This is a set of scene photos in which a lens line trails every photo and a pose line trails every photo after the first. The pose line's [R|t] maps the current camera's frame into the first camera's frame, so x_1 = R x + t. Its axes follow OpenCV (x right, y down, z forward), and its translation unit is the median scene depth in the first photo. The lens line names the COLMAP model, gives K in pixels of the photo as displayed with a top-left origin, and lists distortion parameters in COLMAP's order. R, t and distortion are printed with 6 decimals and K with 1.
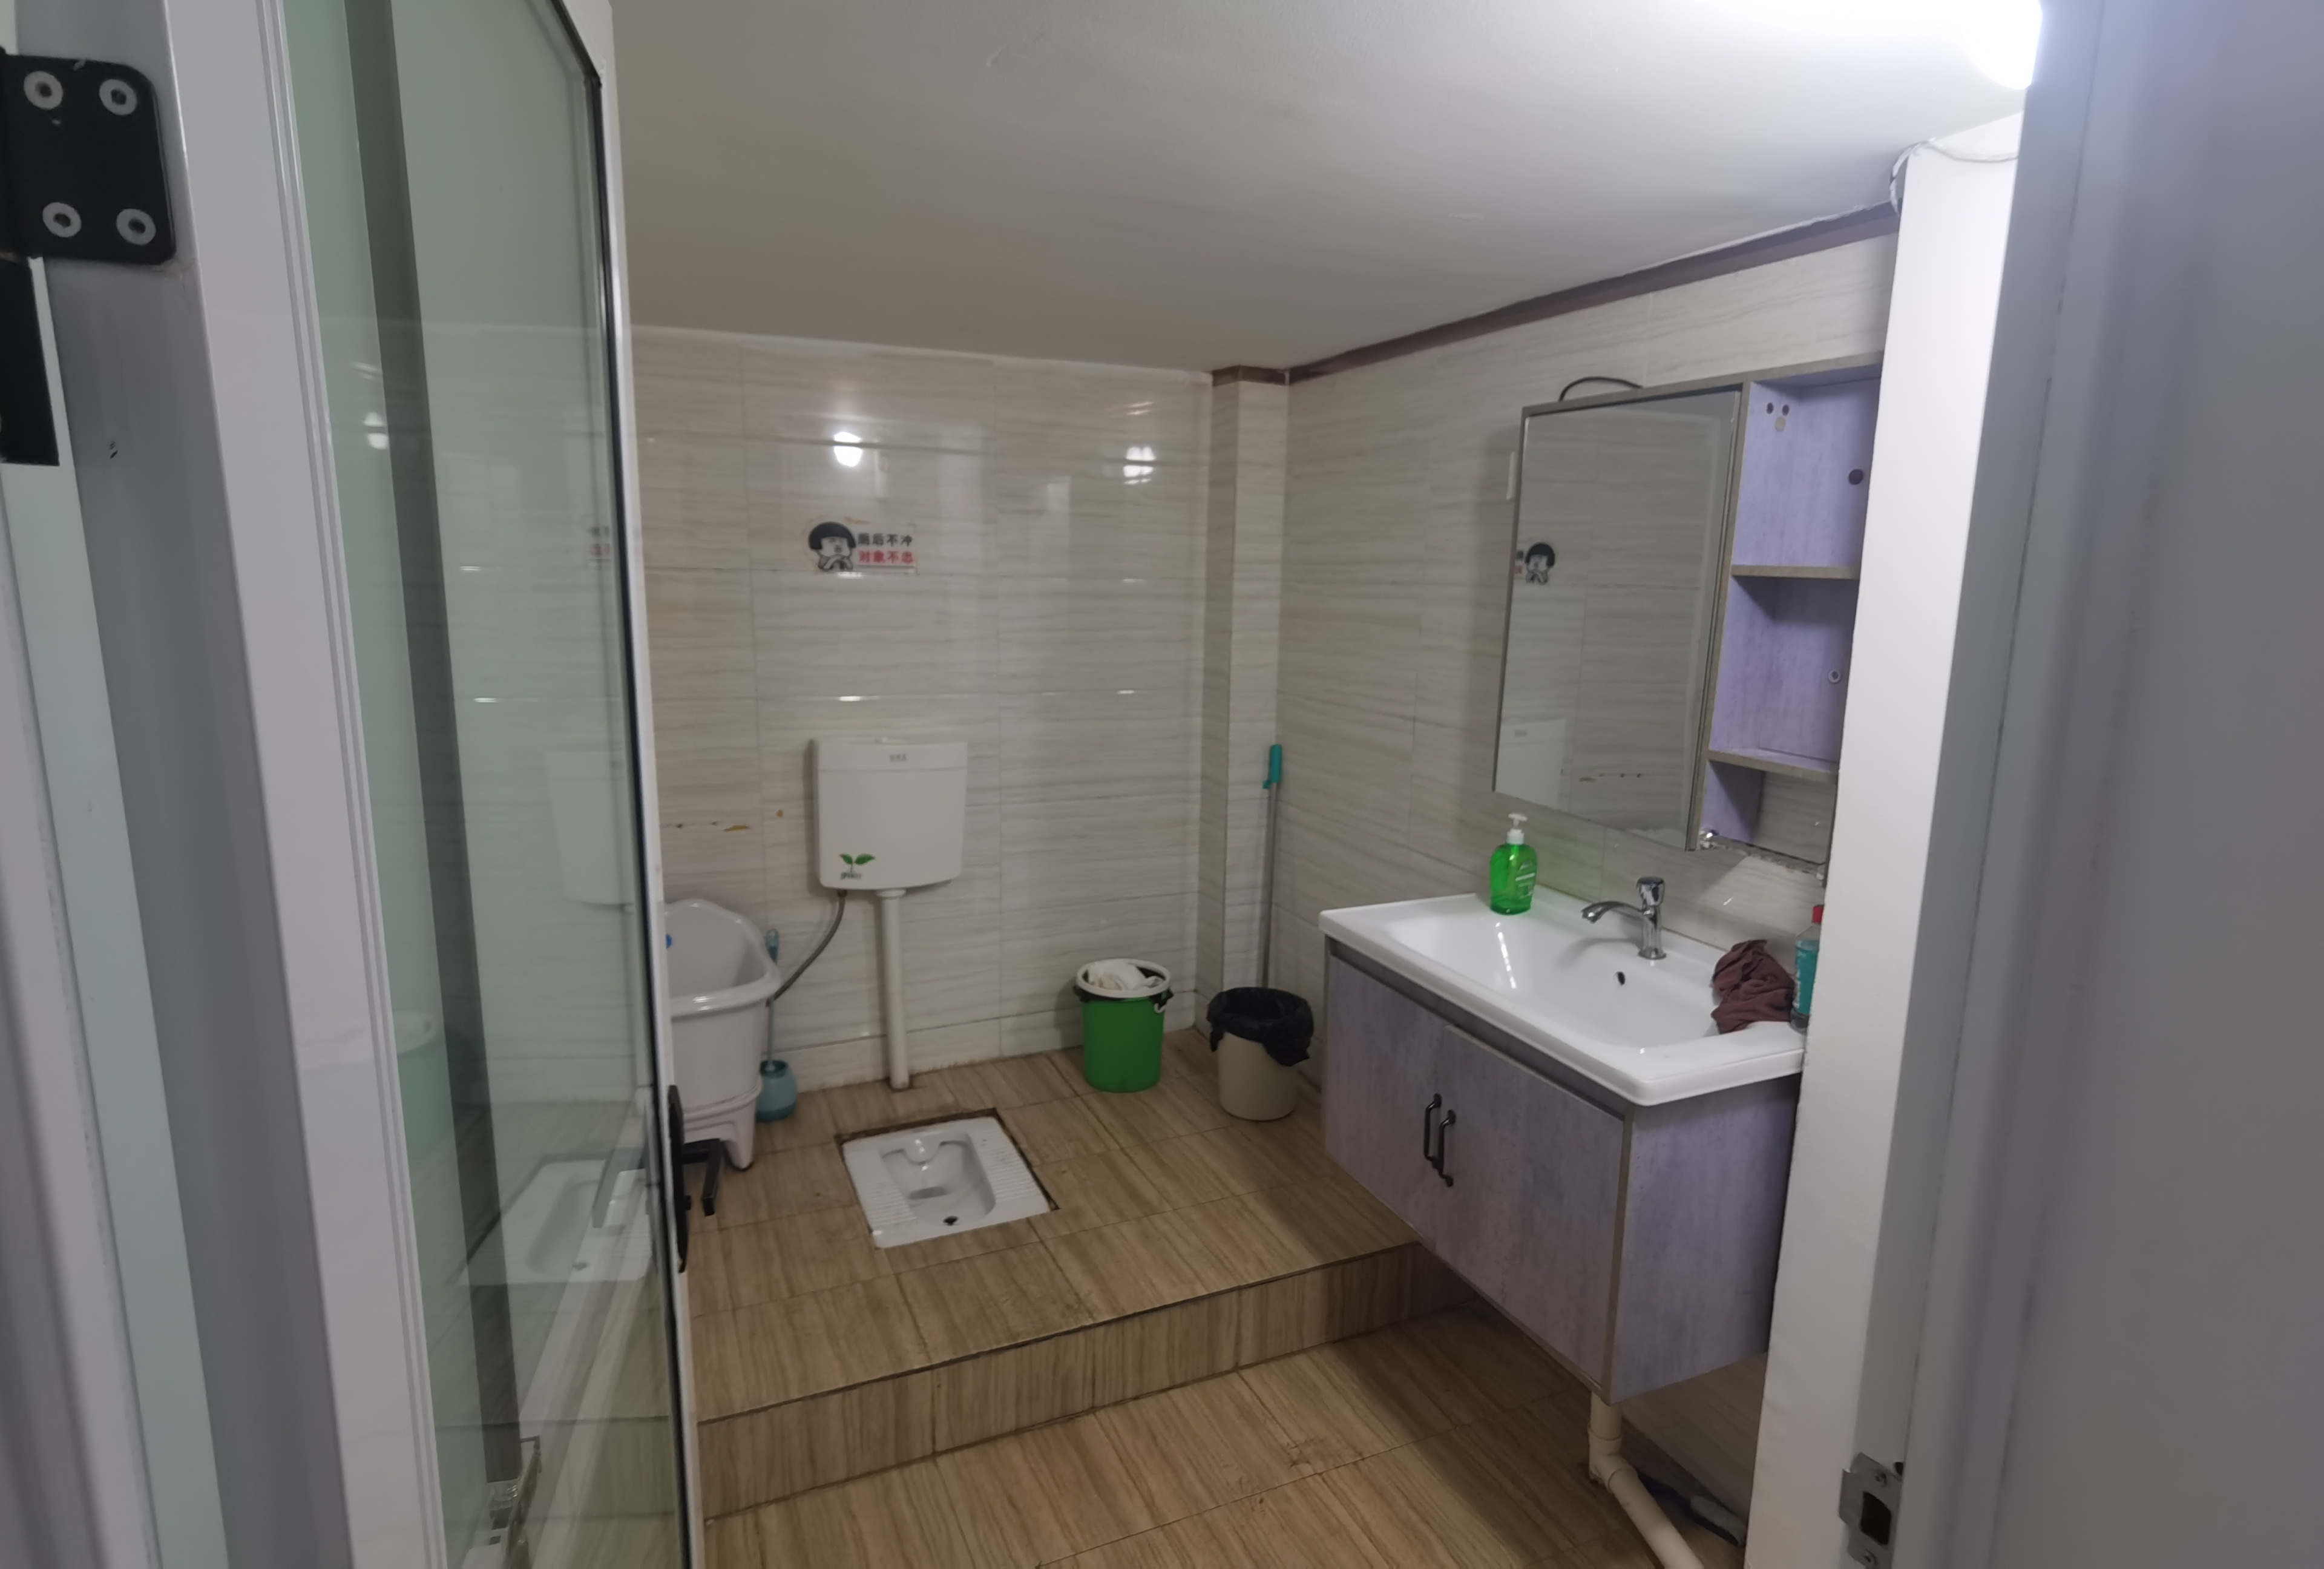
lens RADIAL K [[1180.1, 0, 1153.1], [0, 1180.1, 786.3], [0, 0, 1]] dist [0.007812, 0.001548]
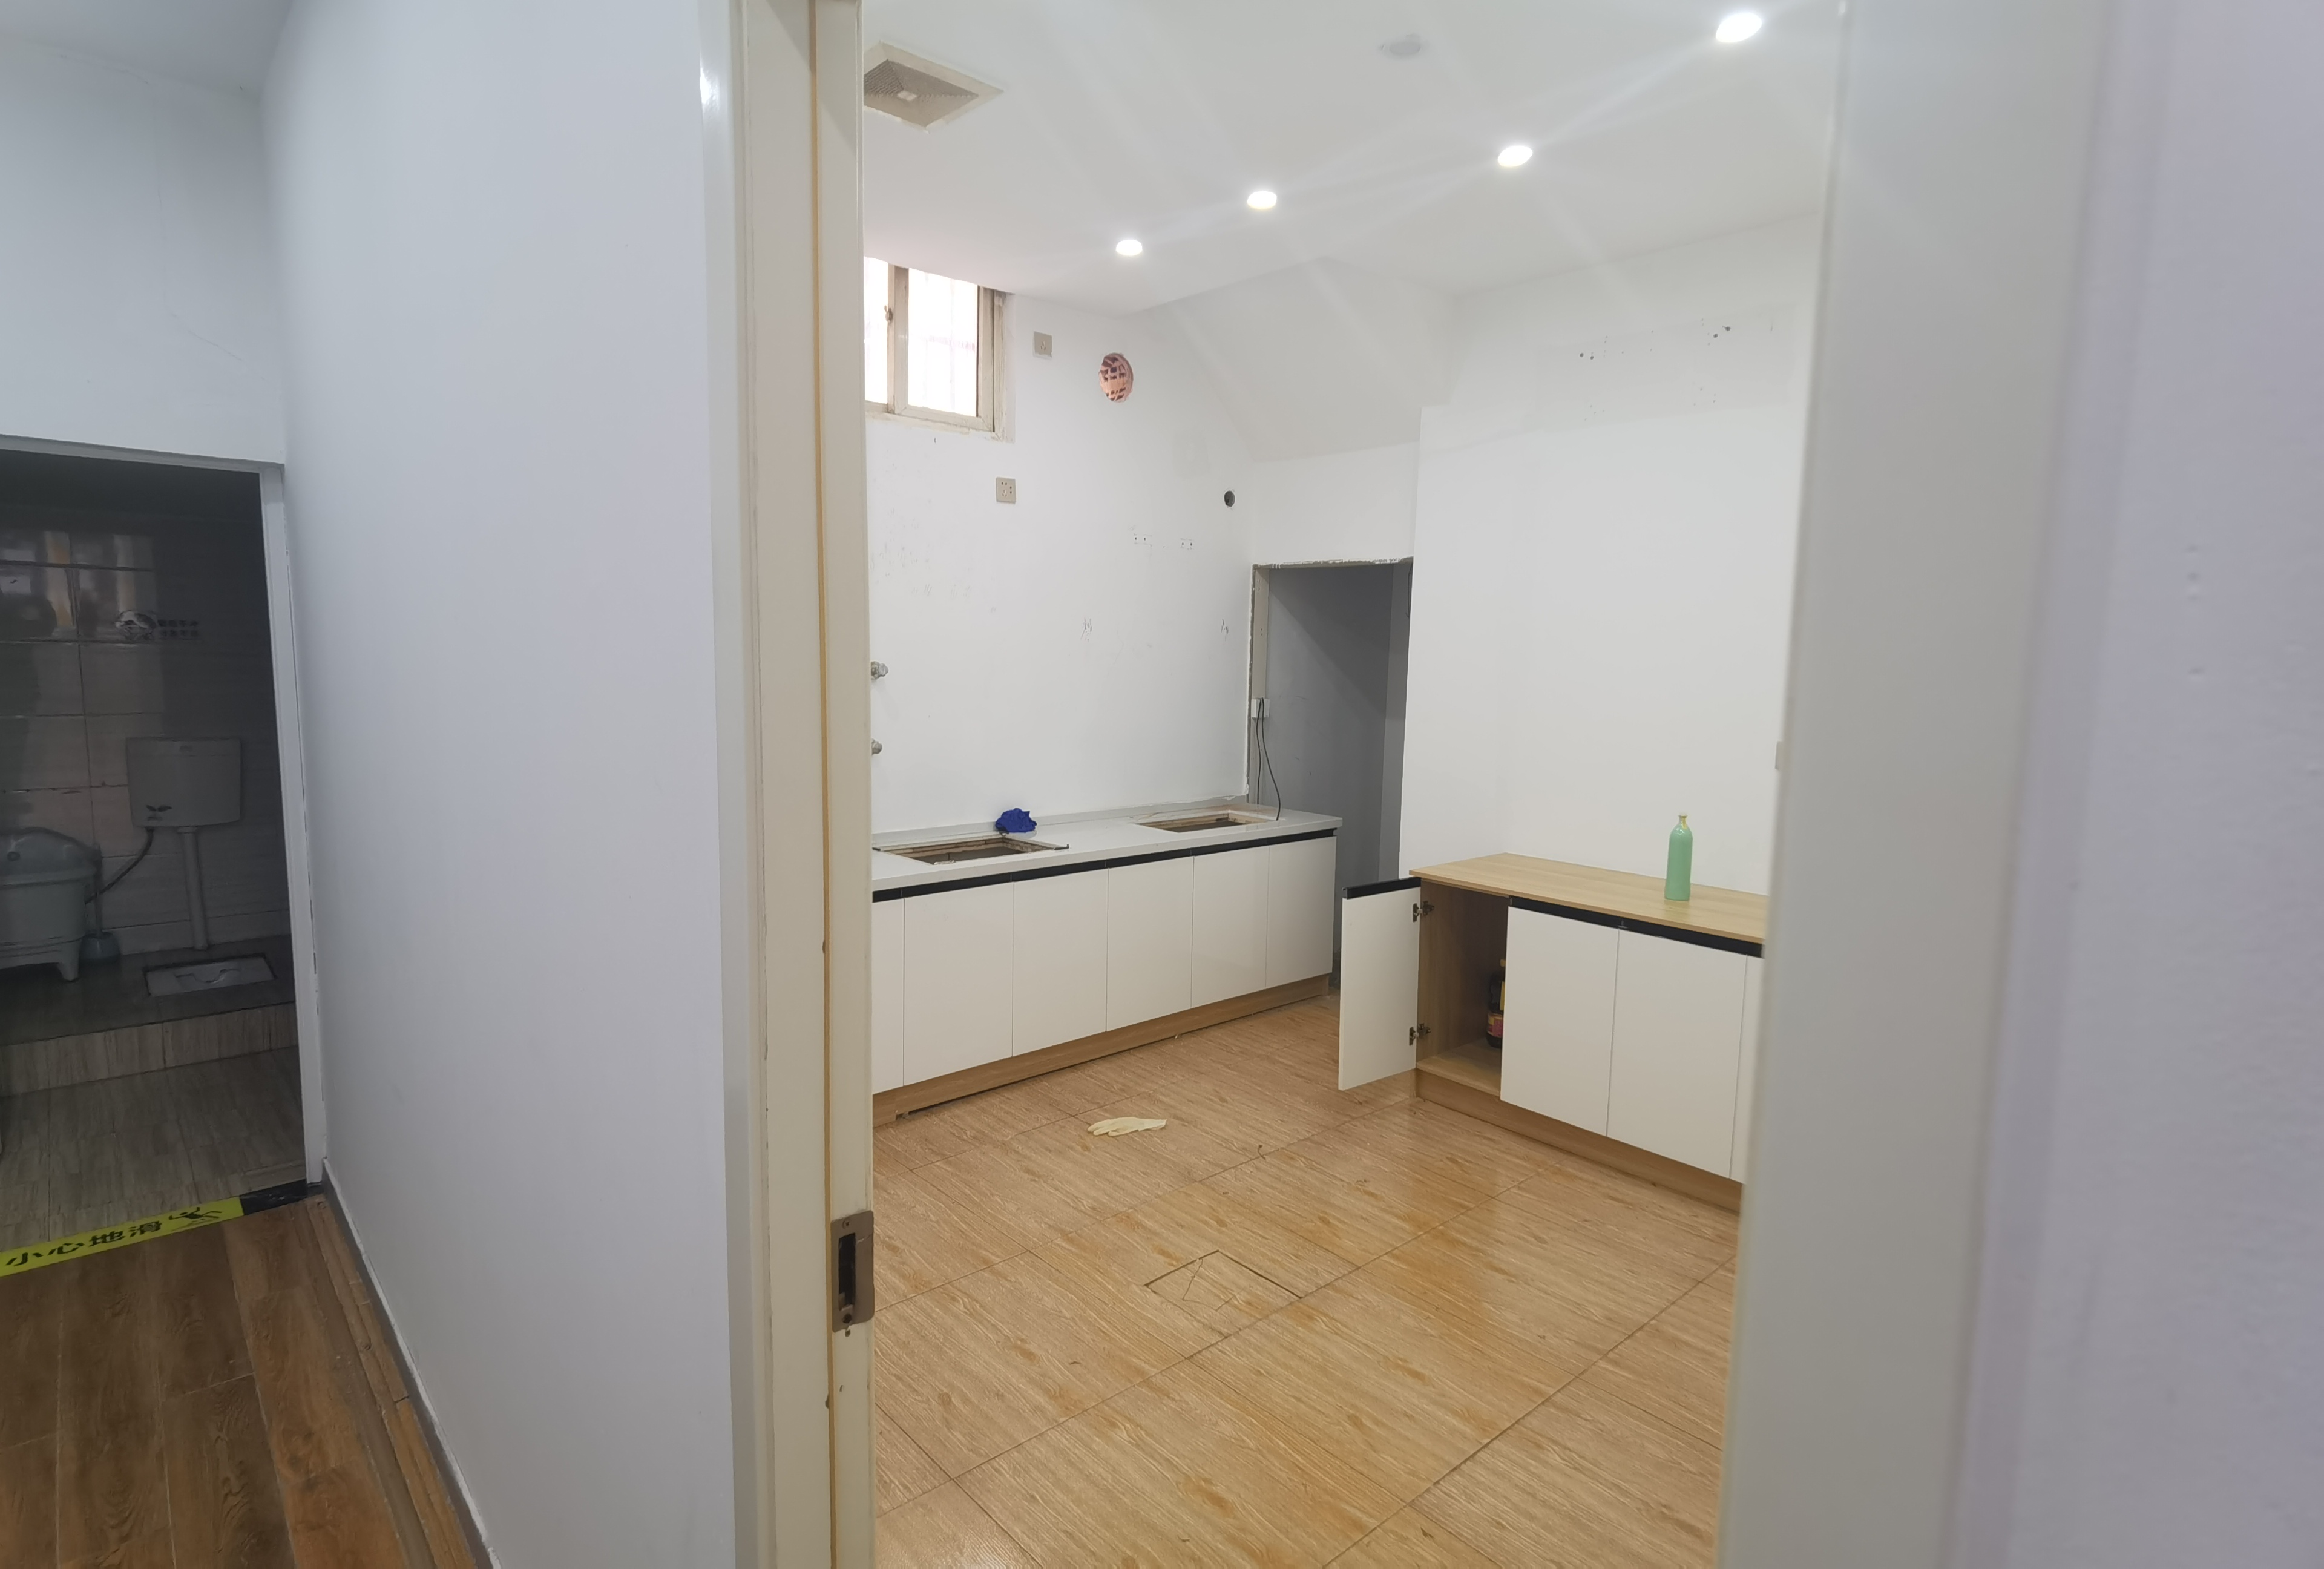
lens RADIAL K [[1180.1, 0, 1174.1], [0, 1180.1, 774.1], [0, 0, 1]] dist [0.007812, 0.001548]
pose [[0.945996, -0.041821, 0.321468, 0.586283], [0.066712, 0.995534, -0.066803, 0.224757], [-0.317239, 0.084641, 0.944561, -1.087965]]
